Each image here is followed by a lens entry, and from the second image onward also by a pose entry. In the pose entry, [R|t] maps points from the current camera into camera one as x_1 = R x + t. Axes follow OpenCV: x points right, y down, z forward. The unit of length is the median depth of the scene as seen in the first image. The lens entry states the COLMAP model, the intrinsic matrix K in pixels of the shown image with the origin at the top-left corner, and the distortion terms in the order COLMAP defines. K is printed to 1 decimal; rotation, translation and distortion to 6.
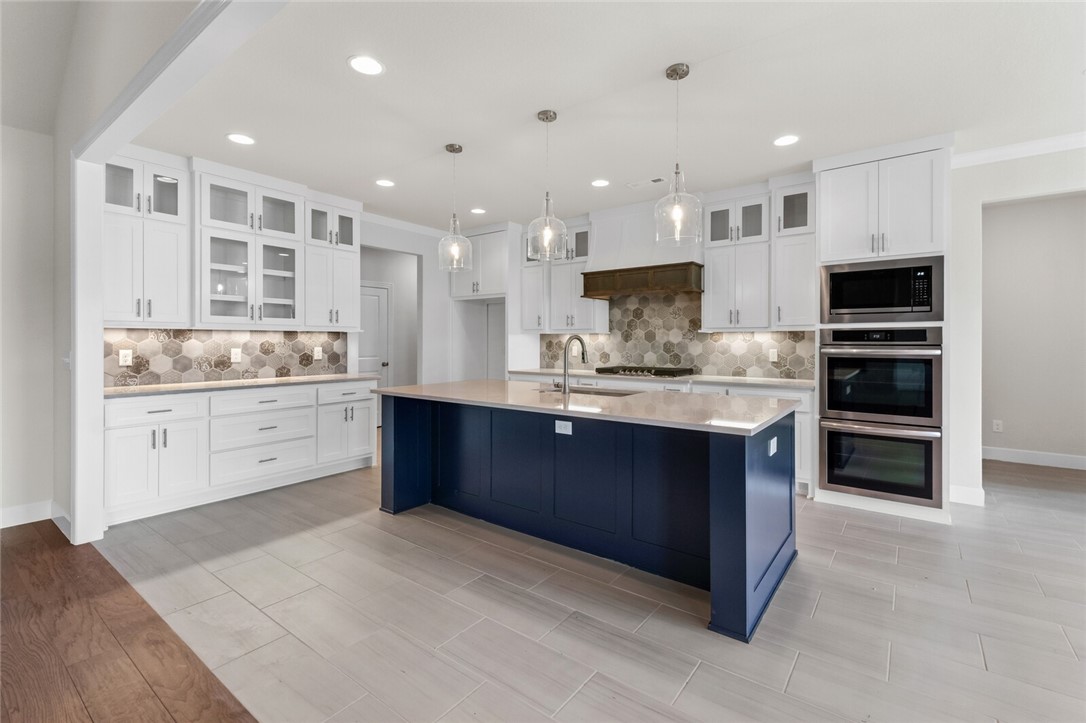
lens RADIAL K [[484.4, 0, 549.2], [0, 484.4, 341.2], [0, 0, 1]] dist [0.010614, 0.000012]
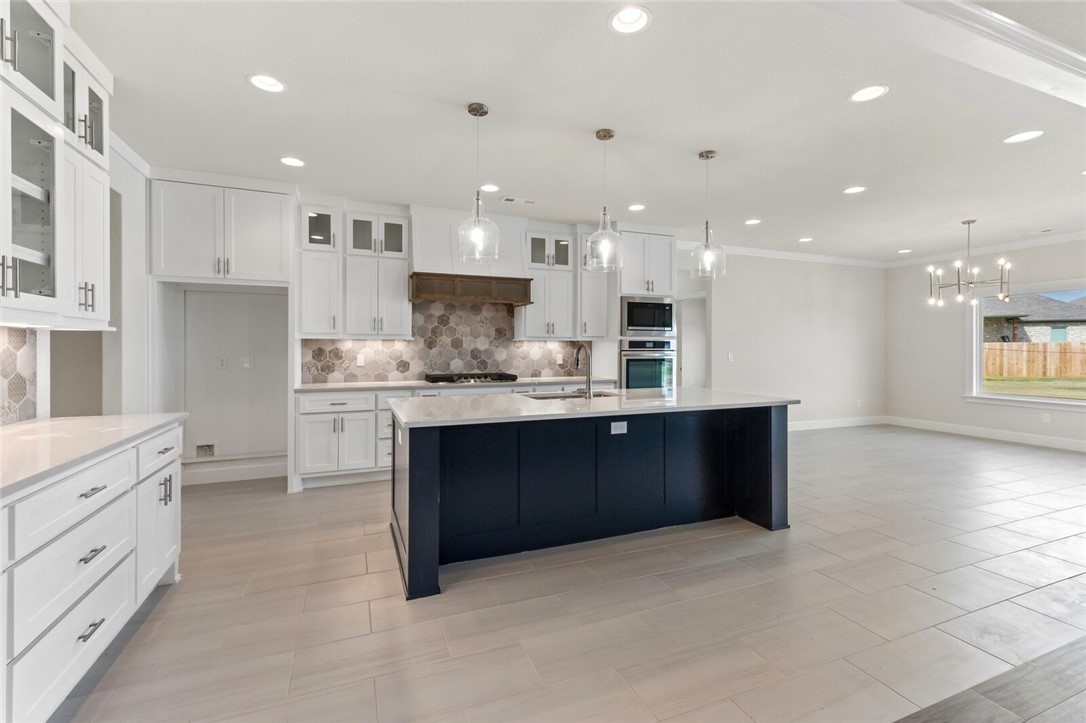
lens RADIAL K [[476.0, 0, 544.1], [0, 476.0, 349.7], [0, 0, 1]] dist [0.010395, -0.000111]
pose [[0.513991, -0.004551, 0.857783, -0.626591], [-0.000146, 0.999985, 0.005393, -0.002629], [-0.857795, -0.002897, 0.513983, 0.380454]]
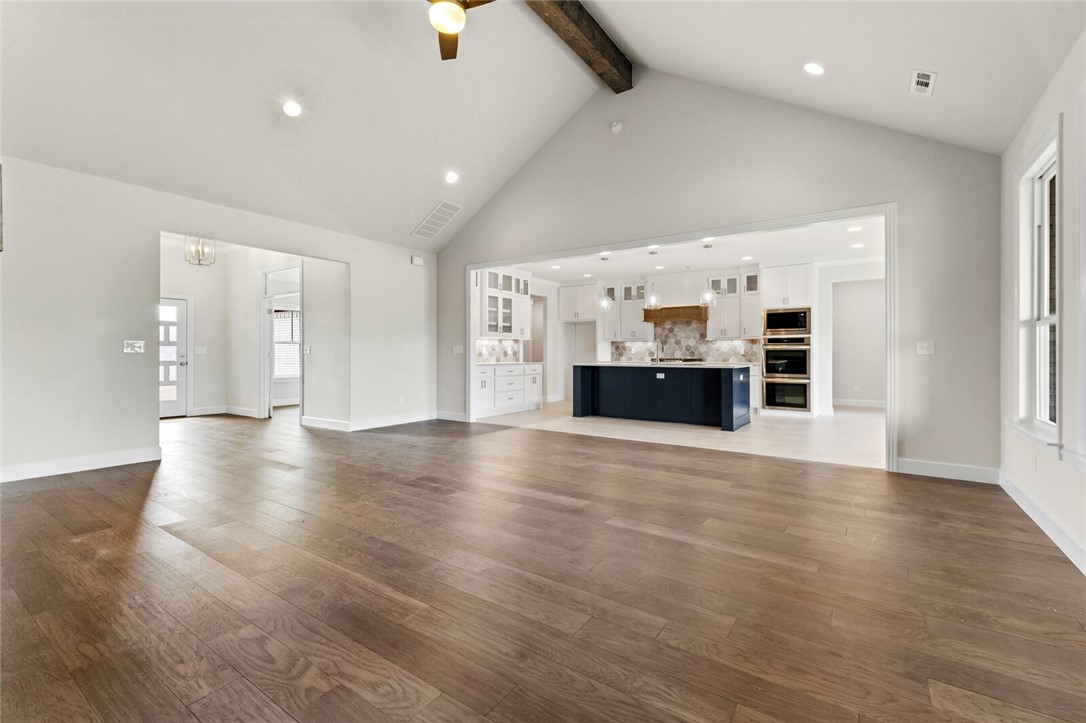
lens RADIAL K [[476.0, 0, 544.1], [0, 476.0, 349.7], [0, 0, 1]] dist [0.010395, -0.000111]
pose [[0.999405, 0.000037, 0.034482, -0.427716], [0.000245, 0.999967, -0.008169, 0.038281], [-0.034481, 0.008172, 0.999372, -0.947589]]
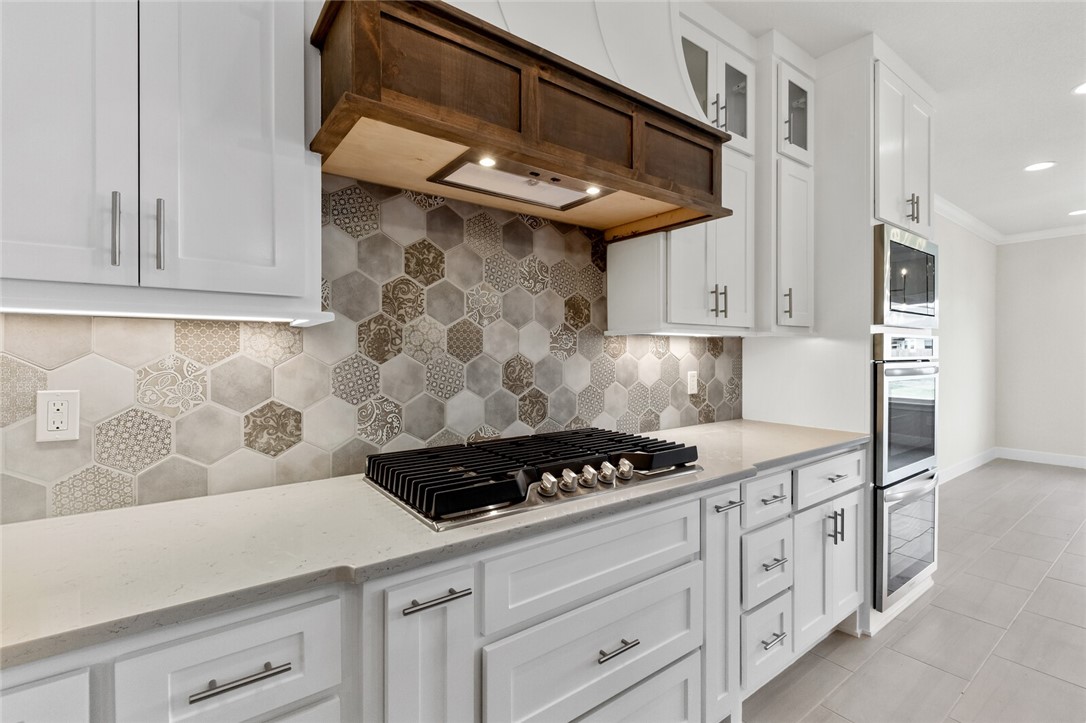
lens RADIAL K [[486.6, 0, 544.1], [0, 486.6, 351.9], [0, 0, 1]] dist [0.002258, 0.000096]
pose [[0.285725, 0.001555, 0.958310, -0.087919], [-0.000144, 0.999999, -0.001580, -0.002961], [-0.958312, 0.000314, 0.285725, 0.982398]]
